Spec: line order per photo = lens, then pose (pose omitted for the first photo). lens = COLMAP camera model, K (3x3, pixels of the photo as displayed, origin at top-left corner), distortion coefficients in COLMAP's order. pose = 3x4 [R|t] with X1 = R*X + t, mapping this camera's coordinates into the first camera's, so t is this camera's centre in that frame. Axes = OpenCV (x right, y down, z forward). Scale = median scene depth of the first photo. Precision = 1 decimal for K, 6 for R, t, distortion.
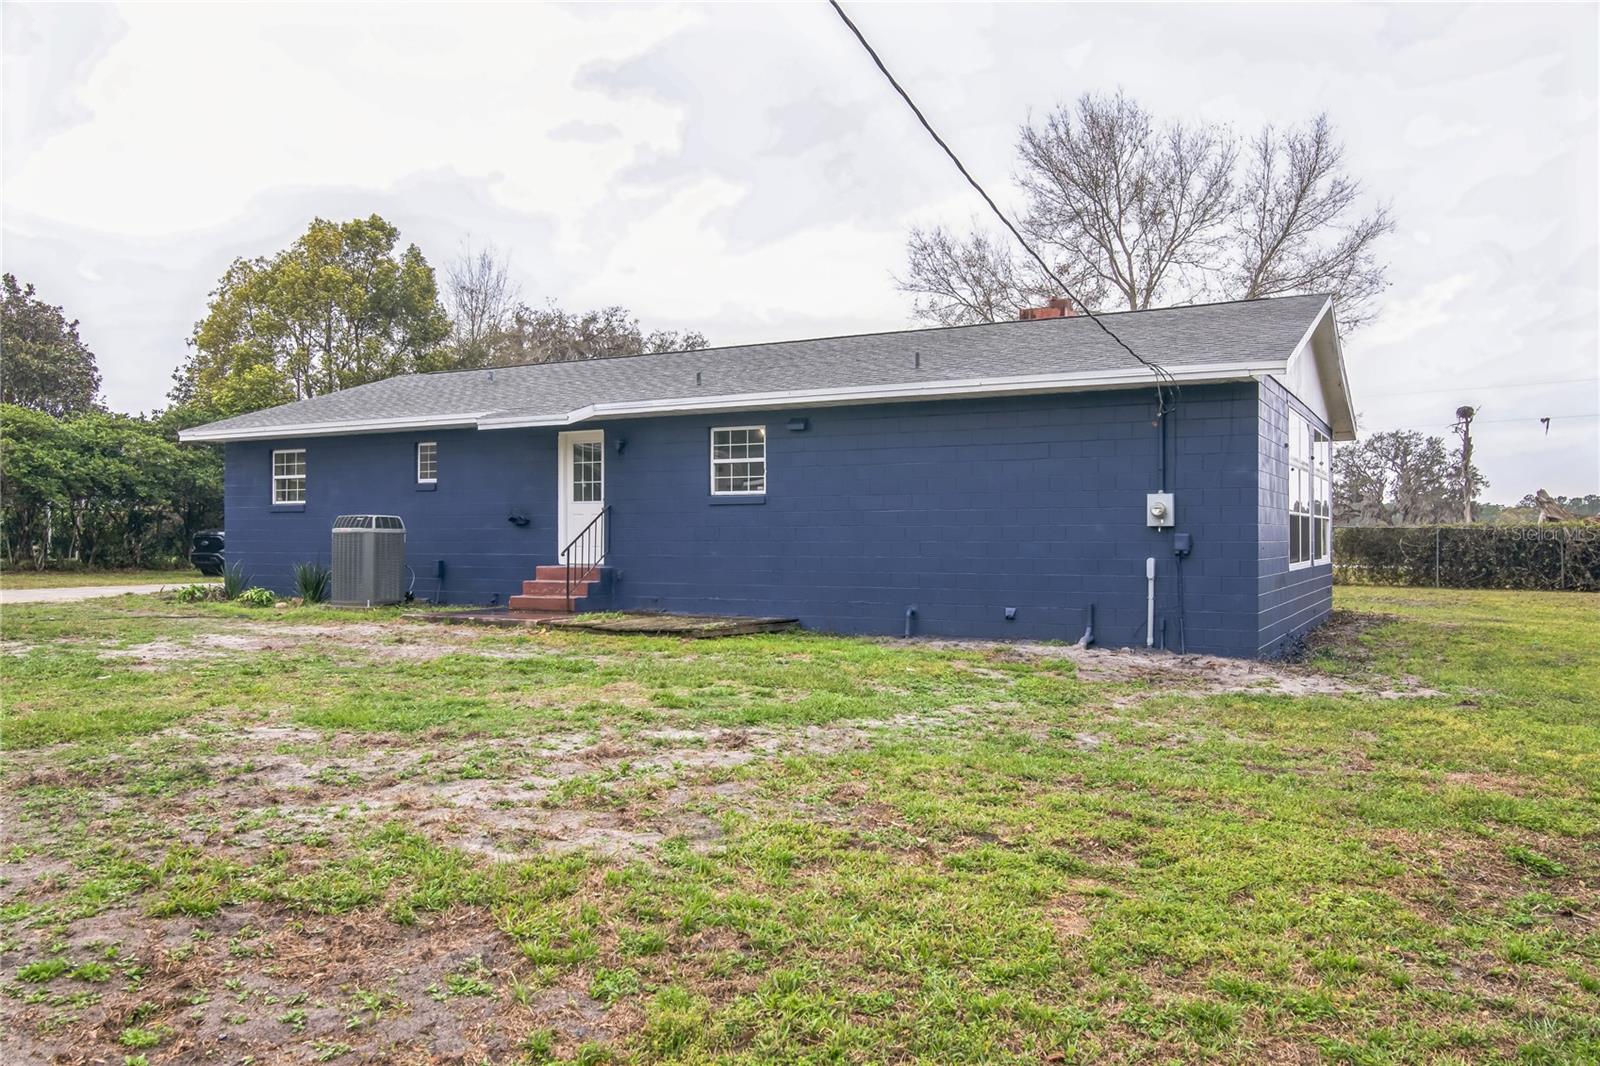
lens RADIAL K [[1255.2, 0, 800.0], [0, 1255.2, 533.0], [0, 0, 1]] dist [0.004483, 0.005140]
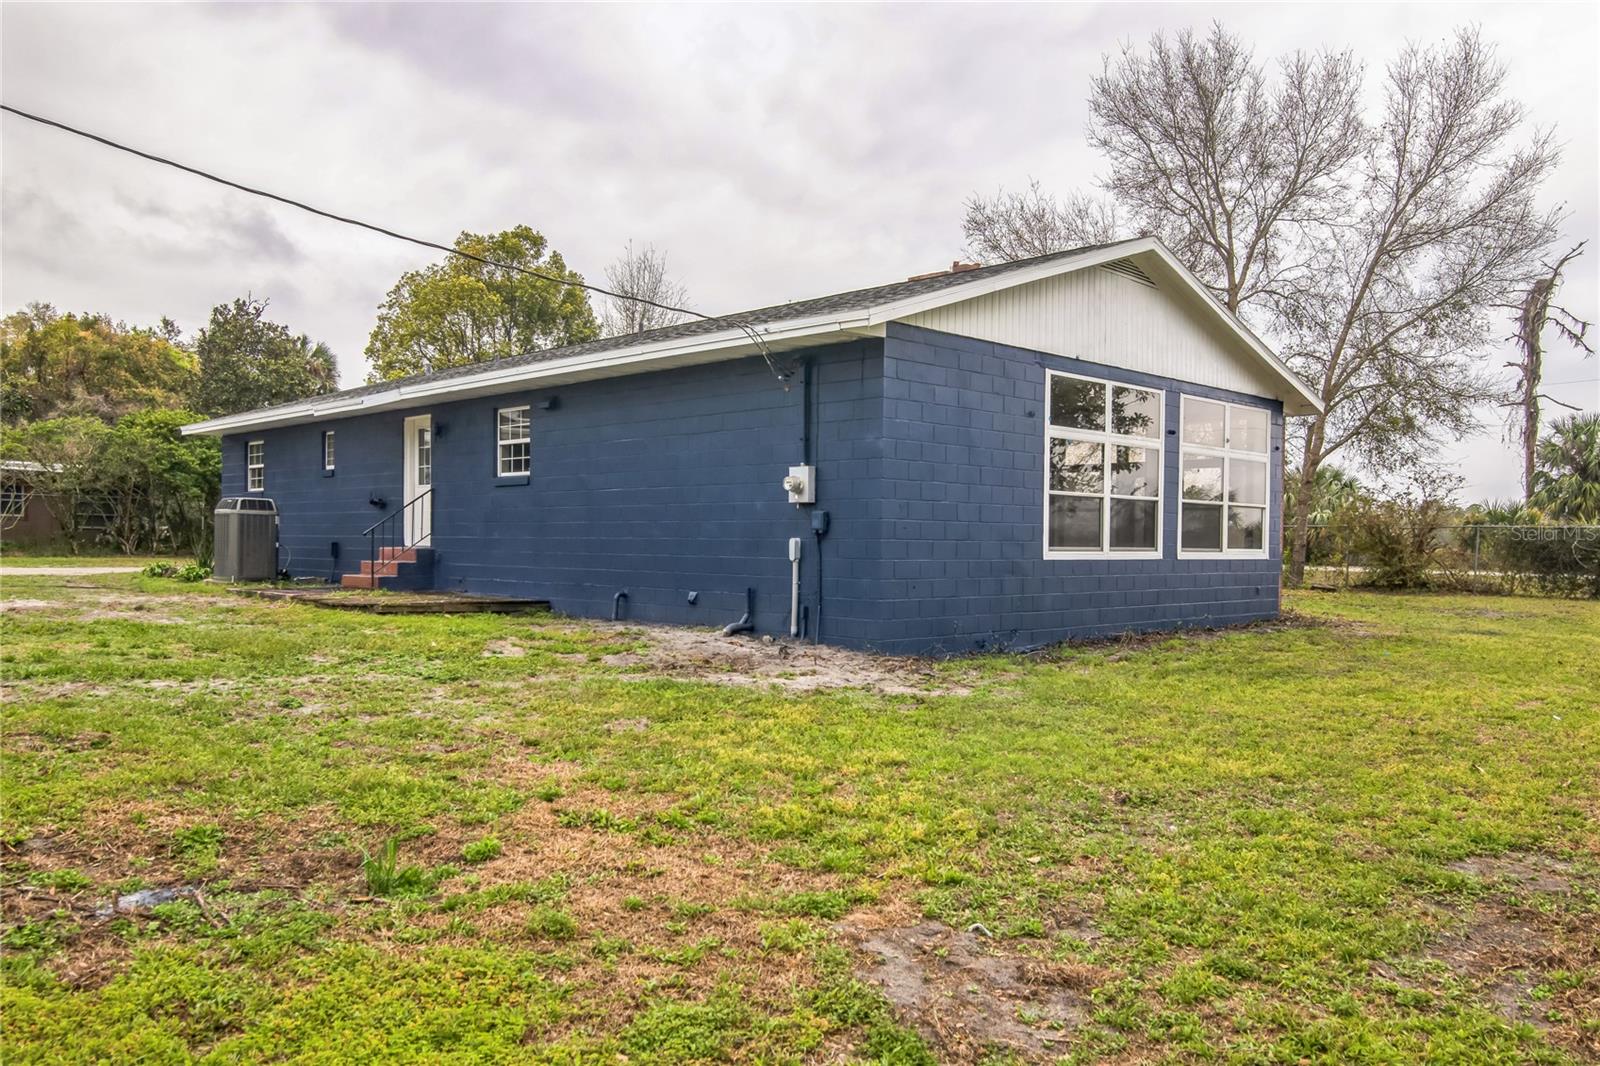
lens RADIAL K [[1277.2, 0, 799.9], [0, 1277.2, 557.0], [0, 0, 1]] dist [-0.006758, -0.000659]
pose [[0.953442, 0.014133, -0.301245, 0.408155], [-0.010570, 0.999854, 0.013453, 0.015534], [0.301391, -0.009642, 0.953452, 0.090685]]
